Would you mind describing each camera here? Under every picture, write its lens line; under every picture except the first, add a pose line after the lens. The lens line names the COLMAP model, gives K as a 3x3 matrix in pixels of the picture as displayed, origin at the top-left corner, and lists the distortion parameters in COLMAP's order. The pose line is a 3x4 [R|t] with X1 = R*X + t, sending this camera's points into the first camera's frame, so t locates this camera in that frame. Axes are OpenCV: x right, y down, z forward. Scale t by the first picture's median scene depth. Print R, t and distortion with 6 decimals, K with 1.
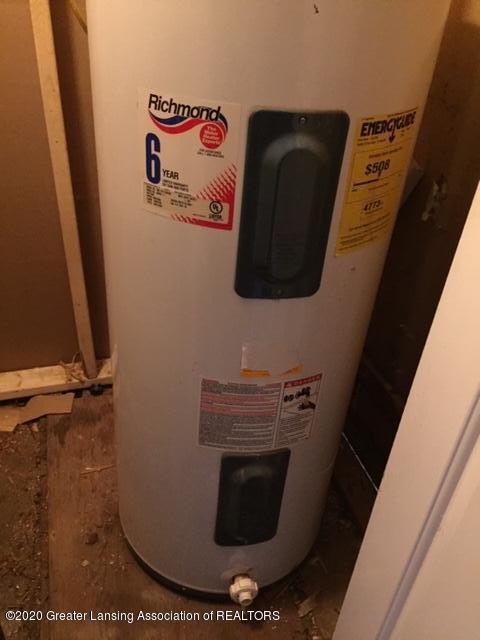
lens RADIAL K [[545.0, 0, 239.4], [0, 545.0, 316.4], [0, 0, 1]] dist [0.084701, -0.071212]
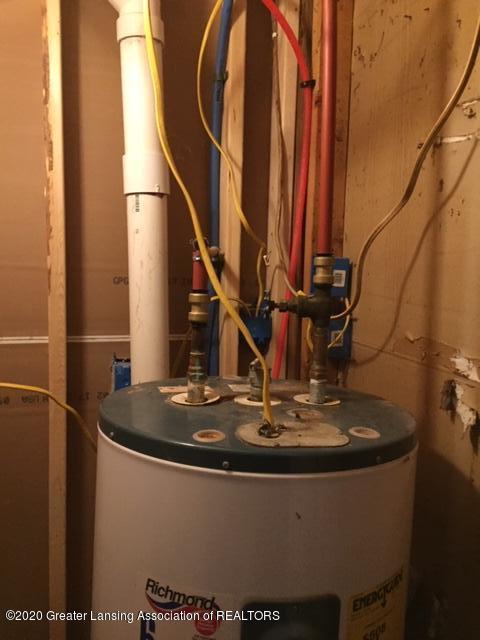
lens RADIAL K [[545.0, 0, 240.0], [0, 545.0, 319.5], [0, 0, 1]] dist [0.084701, -0.071212]
pose [[0.999563, -0.028410, 0.008209, 0.018783], [0.029033, 0.889997, -0.455040, -0.353821], [0.005621, 0.455080, 0.890433, -0.162173]]
